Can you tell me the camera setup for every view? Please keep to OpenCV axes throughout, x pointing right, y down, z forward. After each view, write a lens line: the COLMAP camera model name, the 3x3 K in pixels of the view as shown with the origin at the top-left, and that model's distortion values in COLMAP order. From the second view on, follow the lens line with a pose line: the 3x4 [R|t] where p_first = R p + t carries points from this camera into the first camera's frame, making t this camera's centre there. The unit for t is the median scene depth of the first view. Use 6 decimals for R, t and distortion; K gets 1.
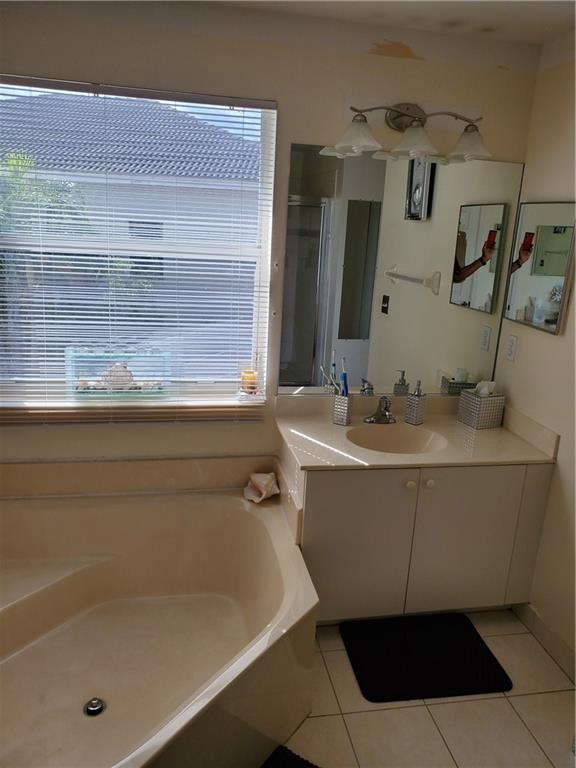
lens RADIAL K [[592.7, 0, 288.1], [0, 592.7, 387.6], [0, 0, 1]] dist [0.009252, -0.011497]
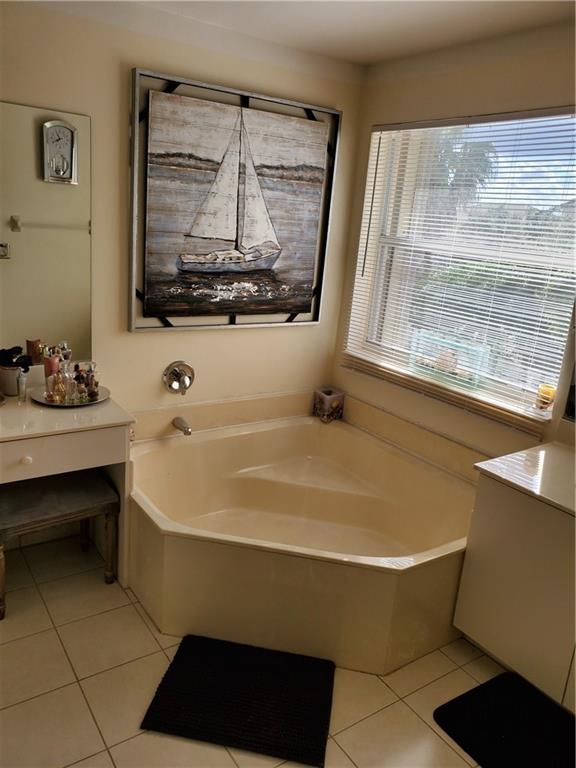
lens RADIAL K [[592.7, 0, 285.9], [0, 592.7, 380.4], [0, 0, 1]] dist [0.009252, -0.011497]
pose [[0.397076, 0.224746, -0.889843, 0.651871], [-0.301764, 0.947618, 0.104682, -0.009143], [0.866758, 0.226956, 0.444096, 0.211932]]
